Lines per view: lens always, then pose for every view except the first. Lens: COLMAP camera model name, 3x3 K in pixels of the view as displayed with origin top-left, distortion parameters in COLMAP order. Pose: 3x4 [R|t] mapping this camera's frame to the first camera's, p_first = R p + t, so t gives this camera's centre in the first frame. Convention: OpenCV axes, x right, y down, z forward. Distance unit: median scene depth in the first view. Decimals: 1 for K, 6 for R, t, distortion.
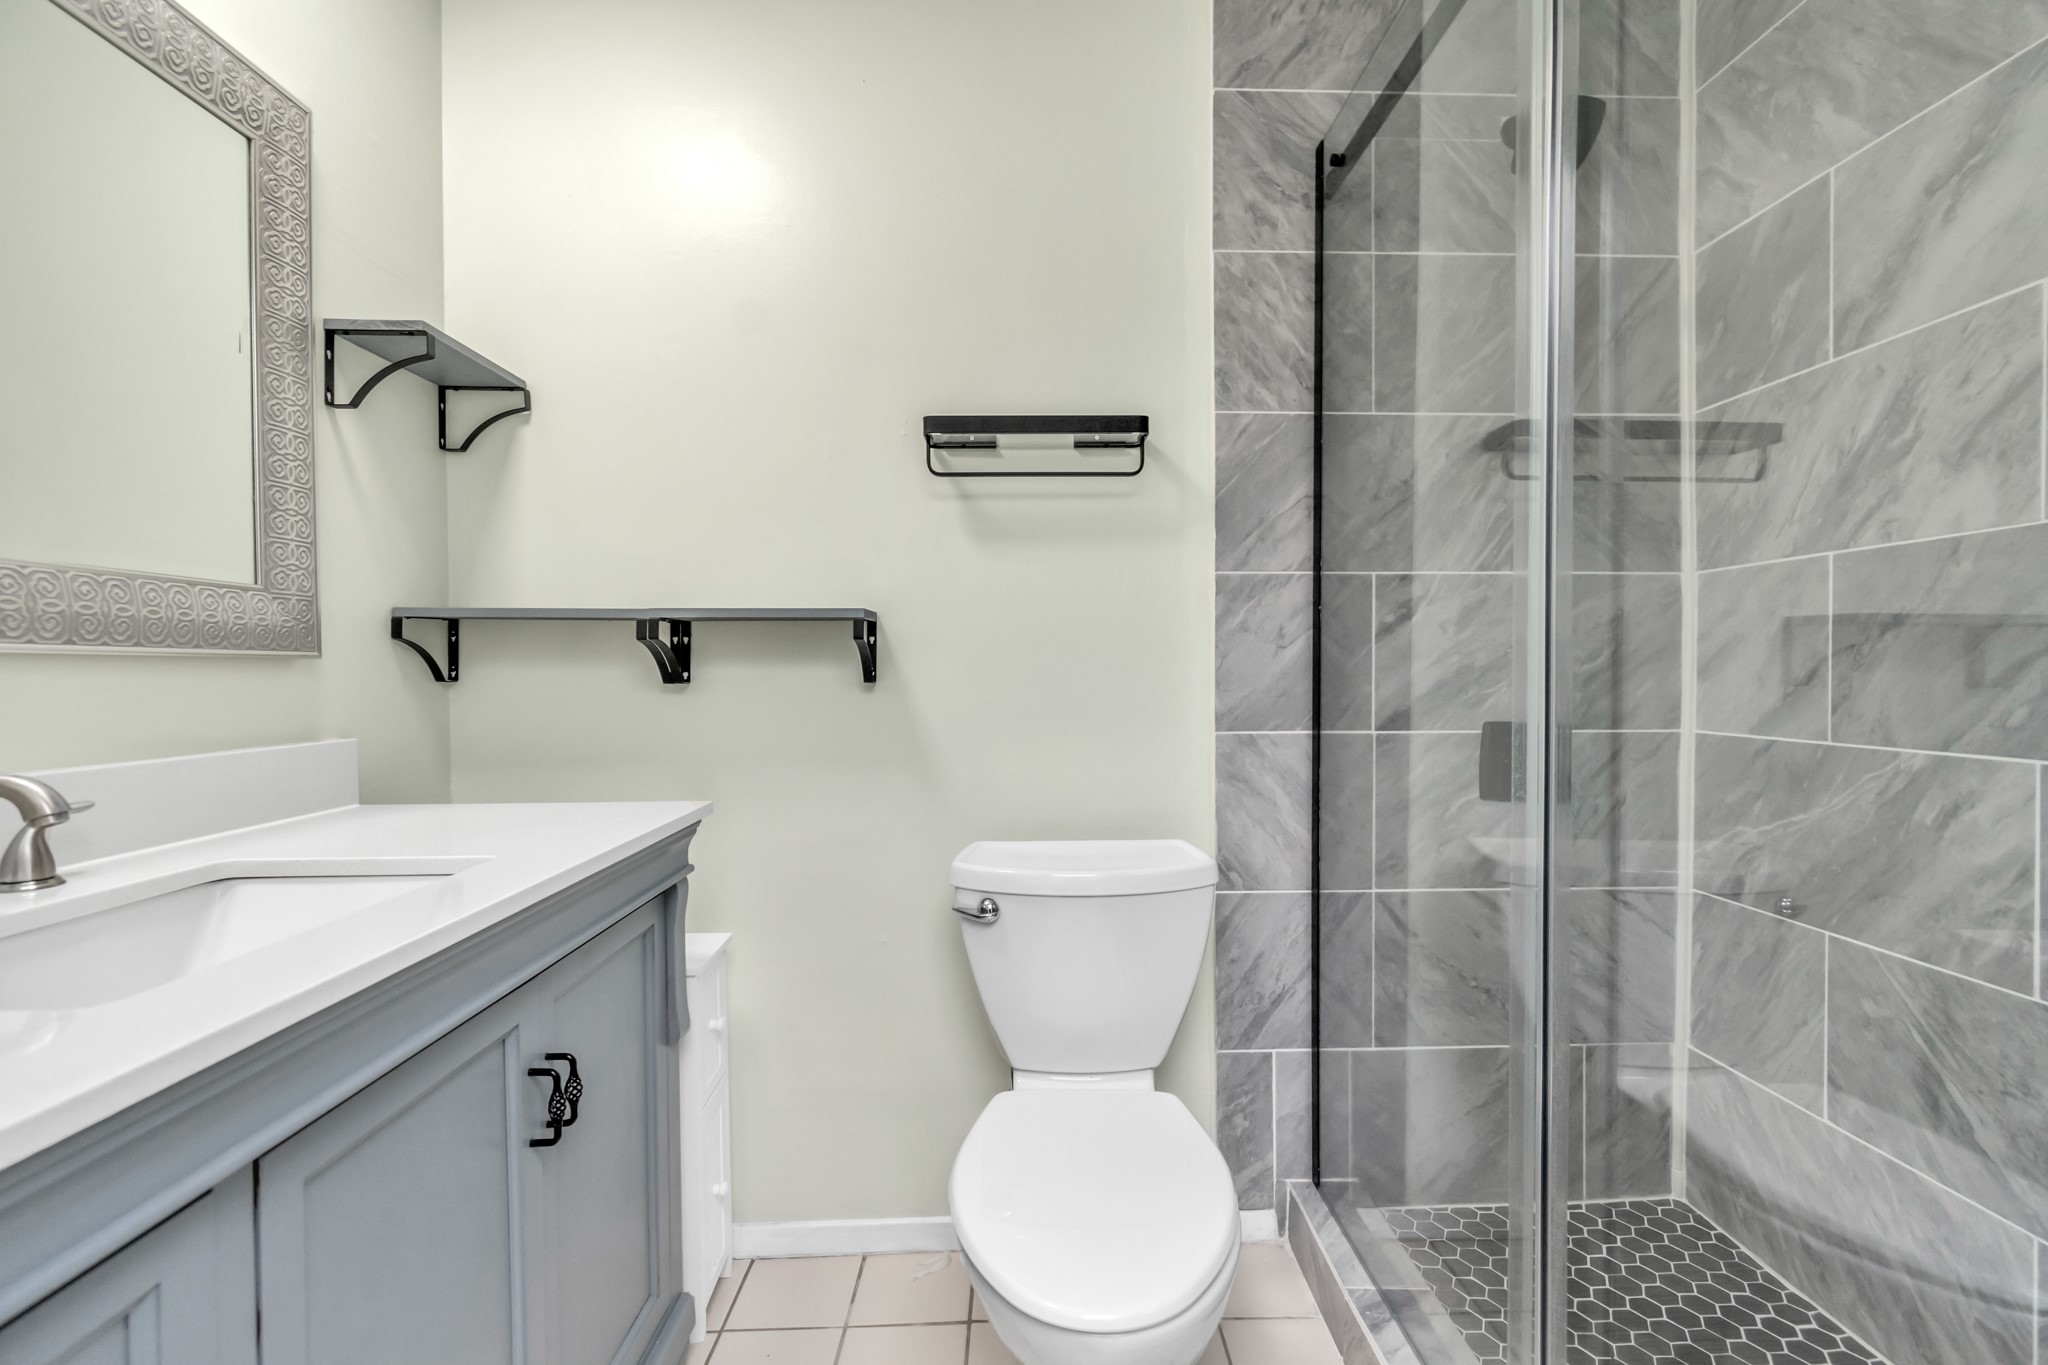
lens RADIAL K [[920.9, 0, 1010.2], [0, 920.9, 685.0], [0, 0, 1]] dist [0.005987, -0.001544]
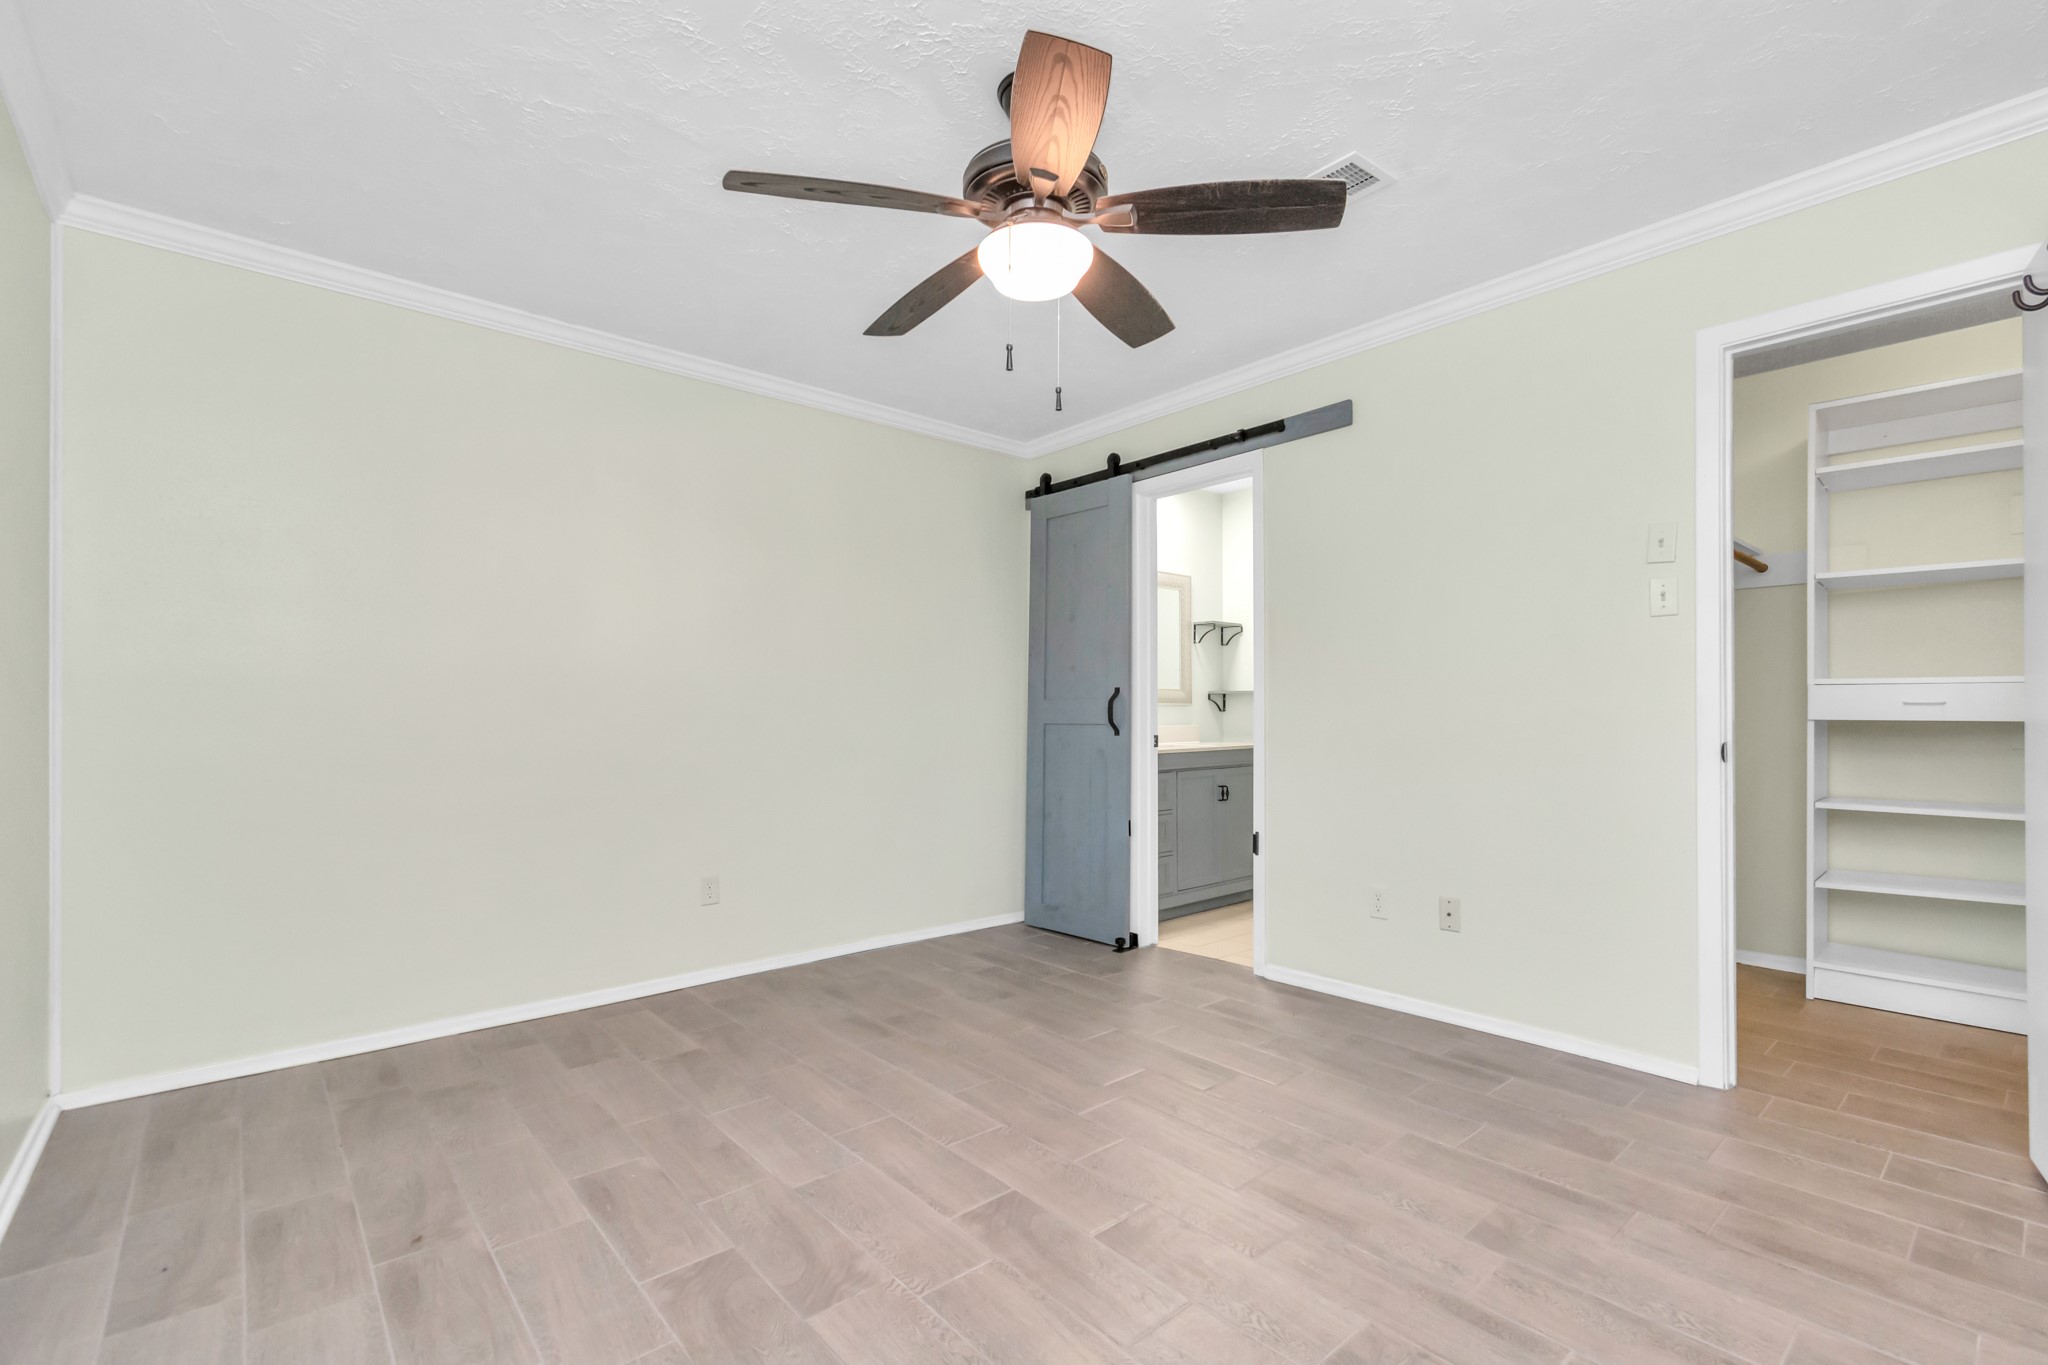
lens RADIAL K [[920.9, 0, 1068.2], [0, 920.9, 711.8], [0, 0, 1]] dist [0.005987, -0.001544]
pose [[0.661362, 0.000387, -0.750066, 1.594186], [-0.008782, 0.999935, -0.007227, 0.027636], [0.750015, 0.011367, 0.661323, -1.727348]]
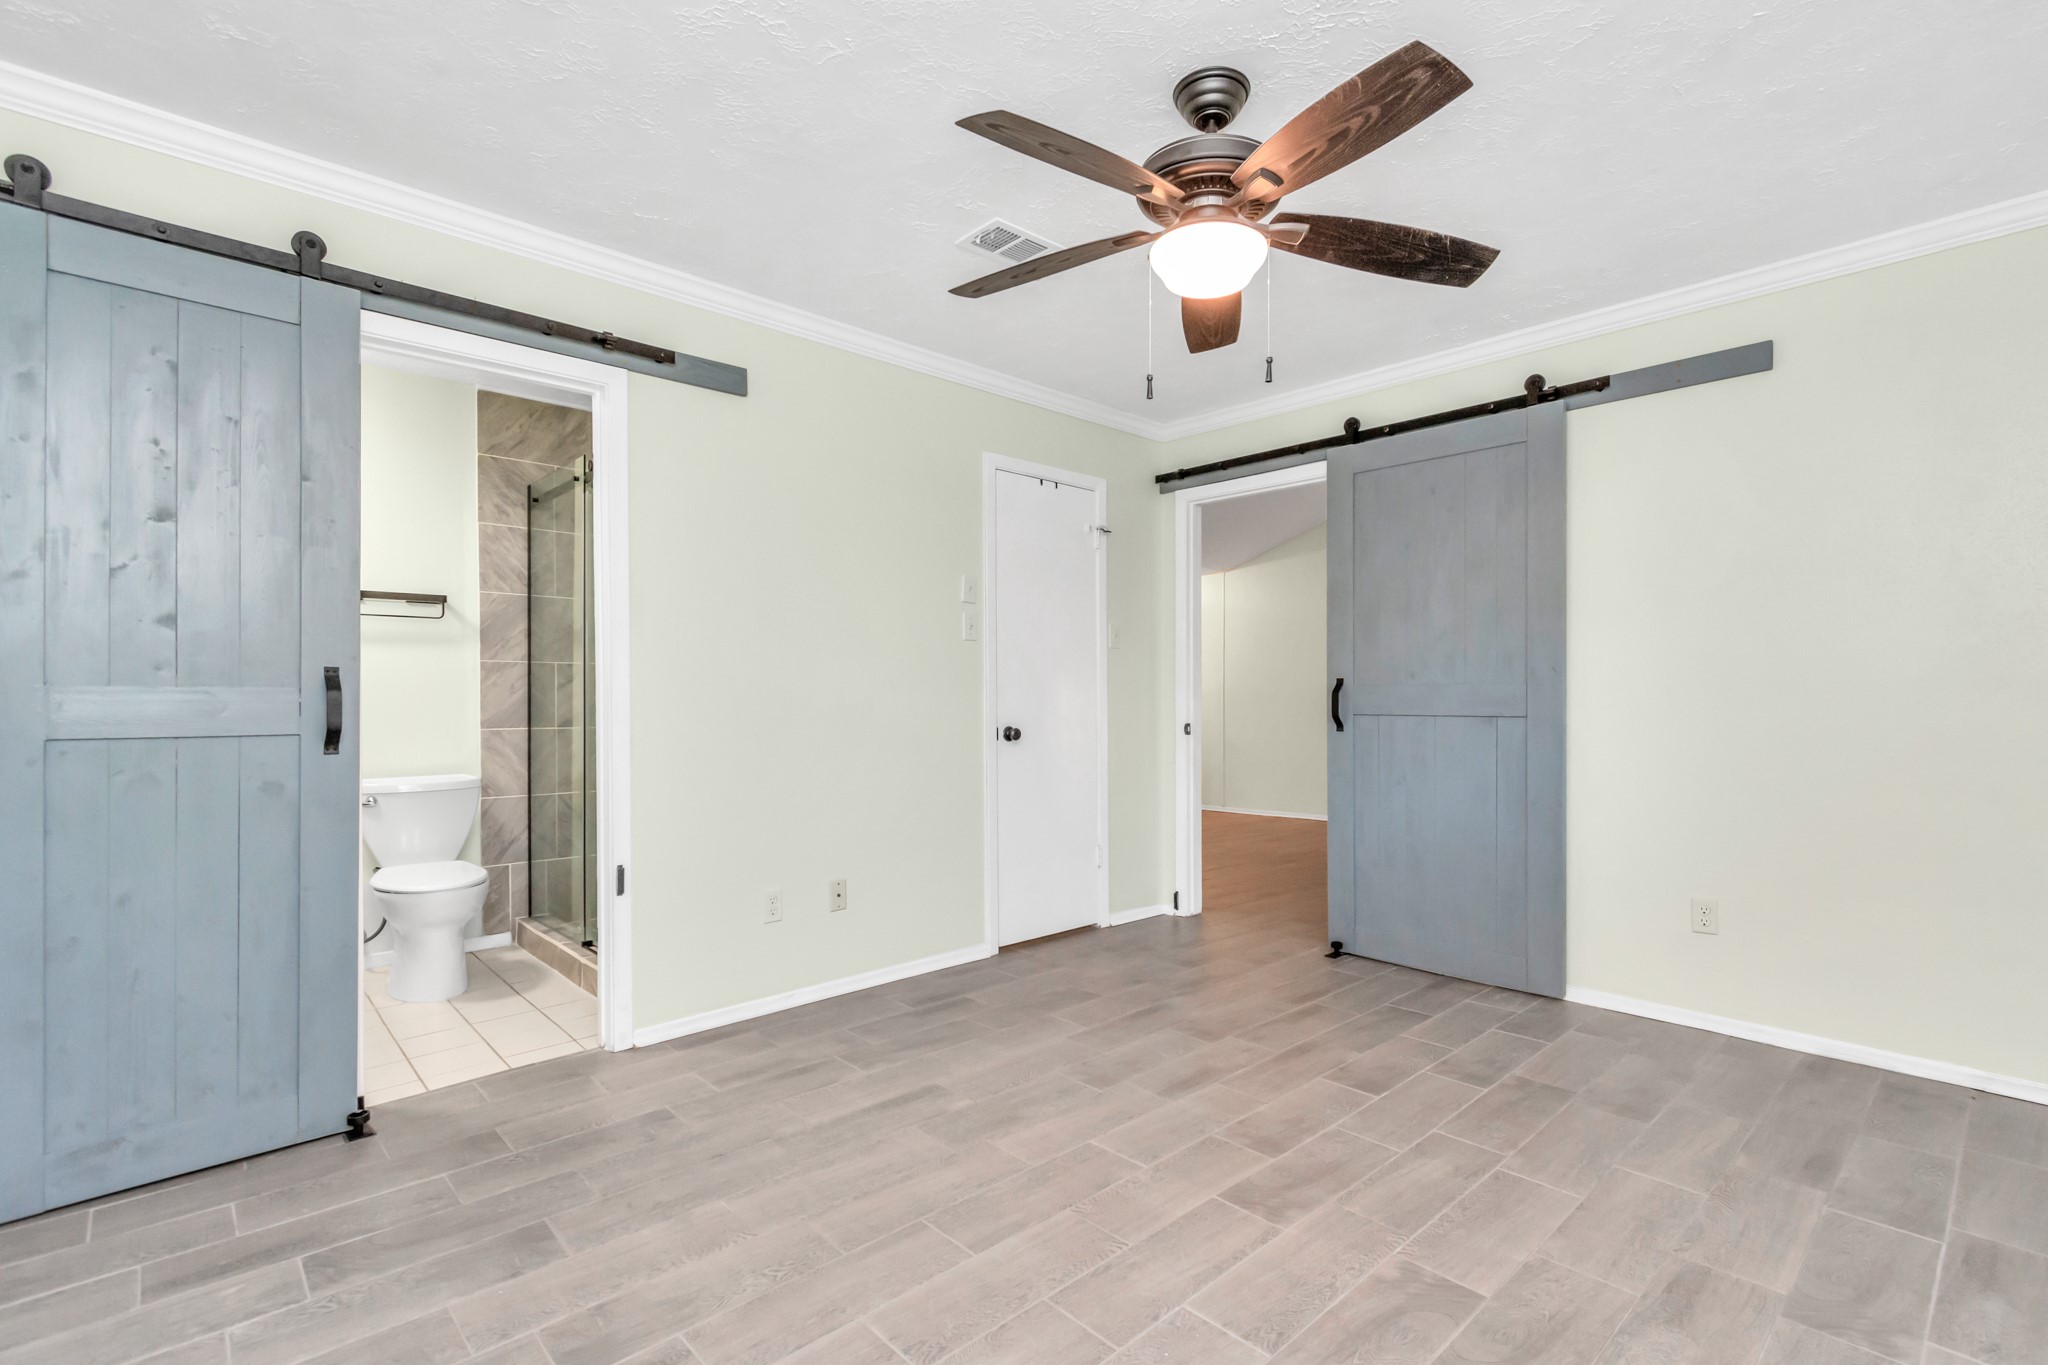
lens RADIAL K [[920.9, 0, 1035.8], [0, 920.9, 714.8], [0, 0, 1]] dist [0.005987, -0.001544]
pose [[0.736880, -0.003876, 0.676012, -0.326919], [0.003618, 0.999992, 0.001790, 0.017038], [-0.676014, 0.001127, 0.736888, -1.700908]]
